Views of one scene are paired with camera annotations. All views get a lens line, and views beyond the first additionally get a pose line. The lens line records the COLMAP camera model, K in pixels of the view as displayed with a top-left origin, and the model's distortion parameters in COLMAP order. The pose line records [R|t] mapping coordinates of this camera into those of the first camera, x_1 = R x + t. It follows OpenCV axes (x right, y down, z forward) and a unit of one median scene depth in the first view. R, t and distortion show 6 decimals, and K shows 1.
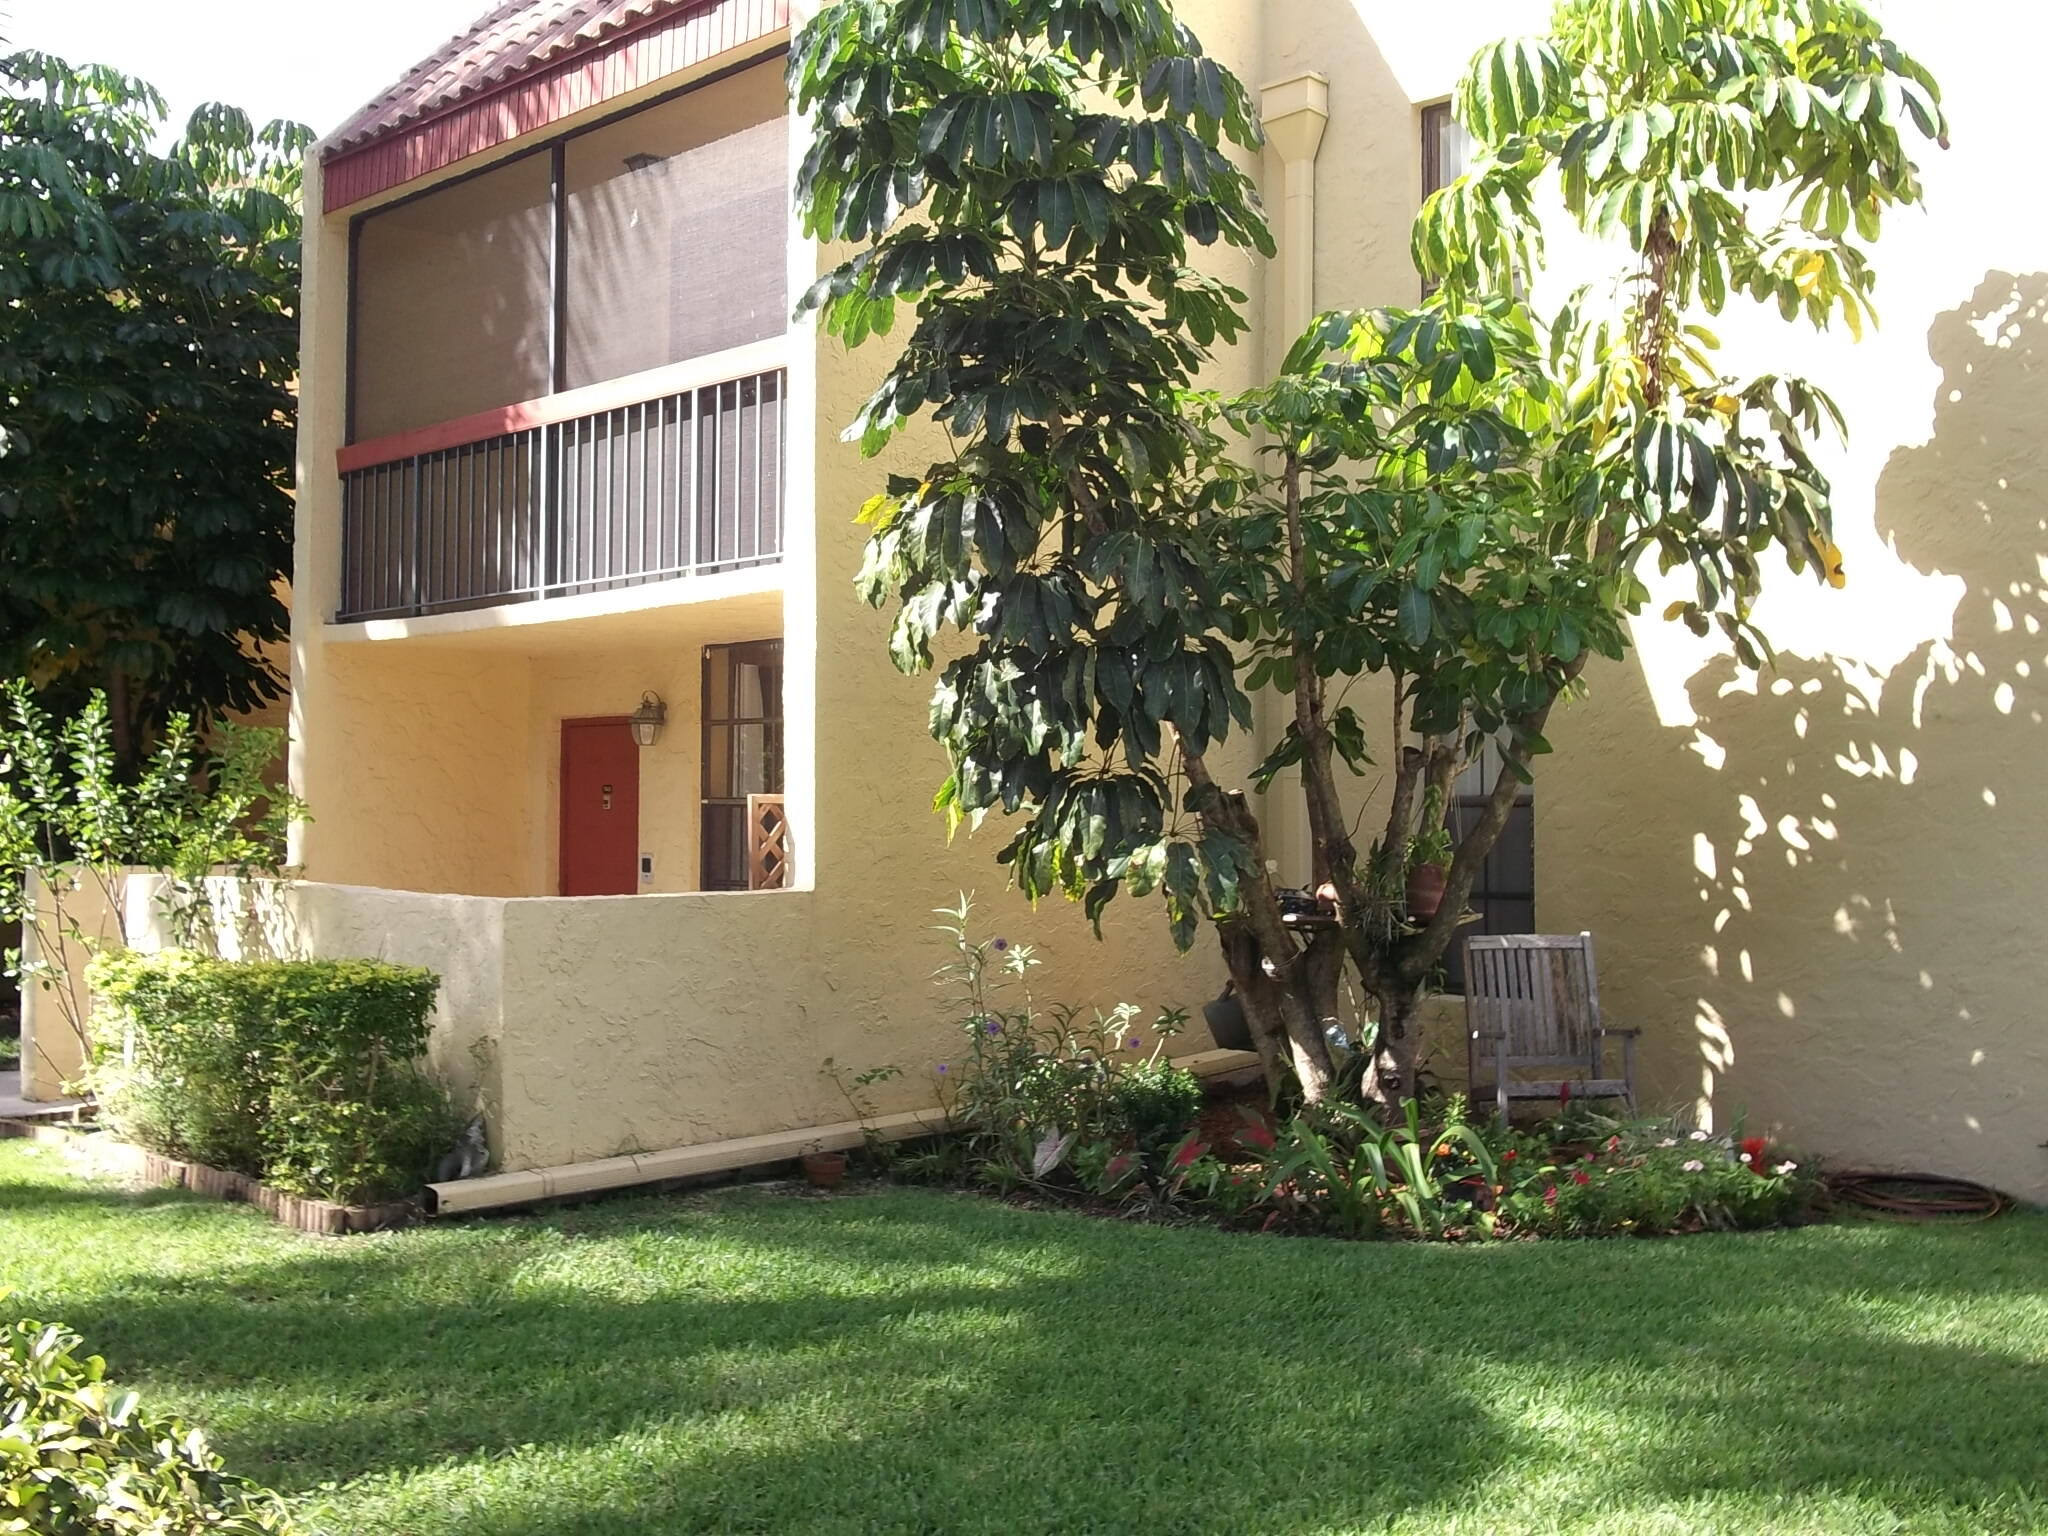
lens RADIAL K [[2192.8, 0, 1024.5], [0, 2192.8, 770.6], [0, 0, 1]] dist [0.009794, 0.000000]
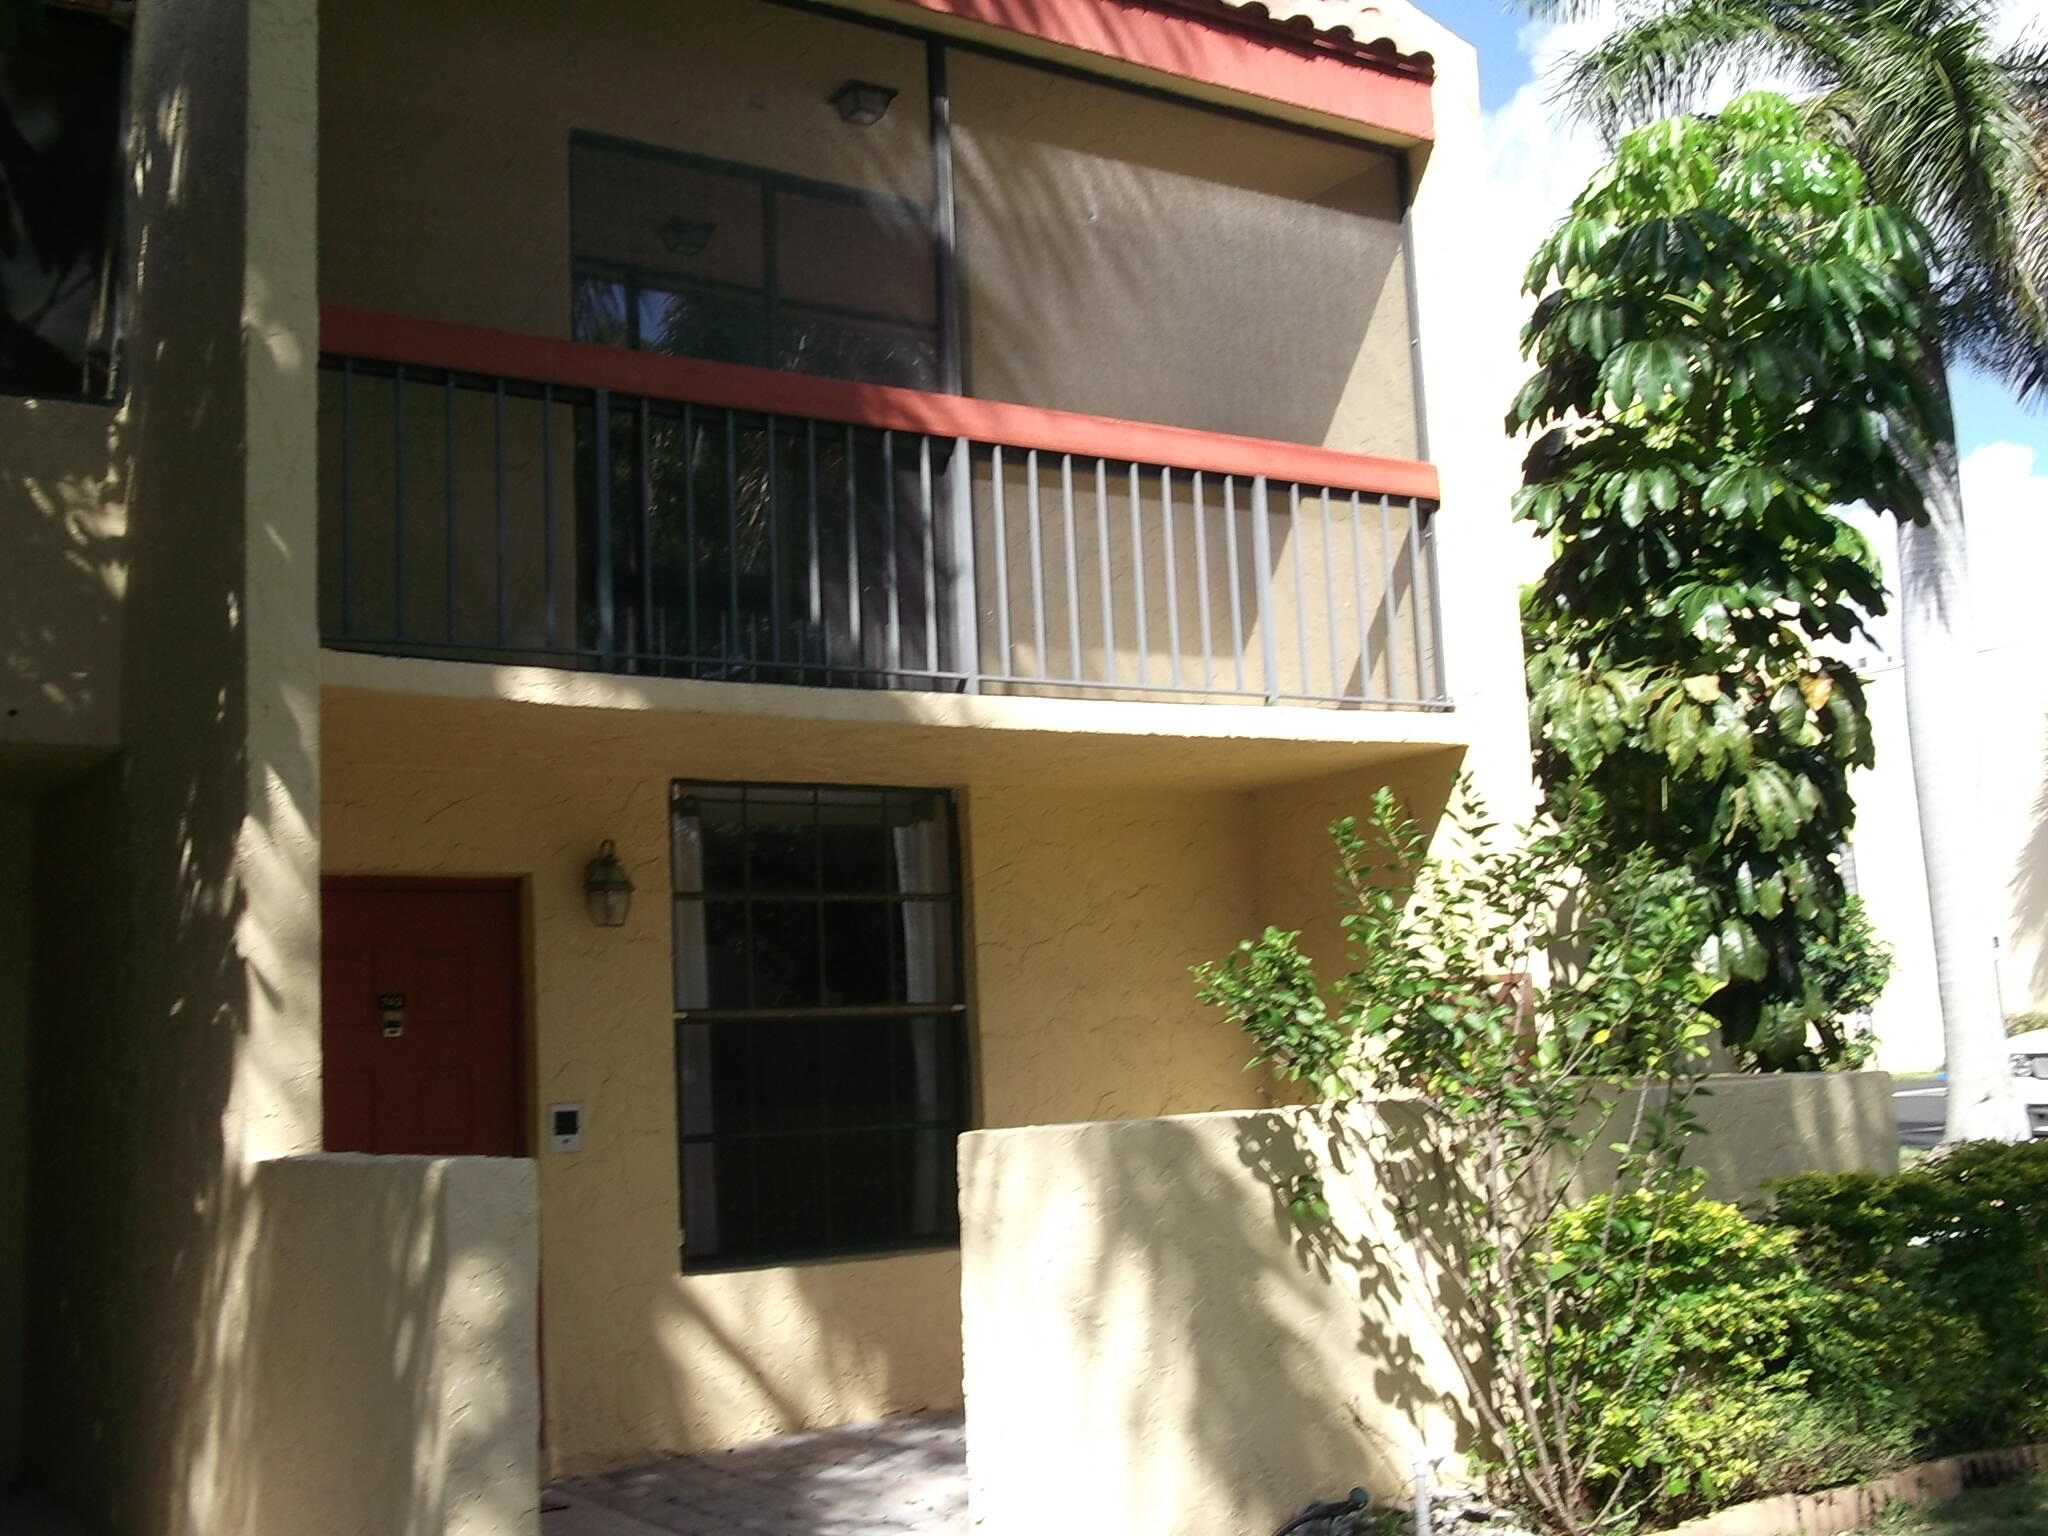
lens RADIAL K [[2192.8, 0, 1024.0], [0, 2192.8, 764.5], [0, 0, 1]] dist [0.009794, 0.000000]
pose [[0.206743, 0.115543, 0.971549, -0.848571], [0.024756, 0.992067, -0.123251, 0.025432], [-0.978082, 0.049533, 0.202242, 0.841113]]
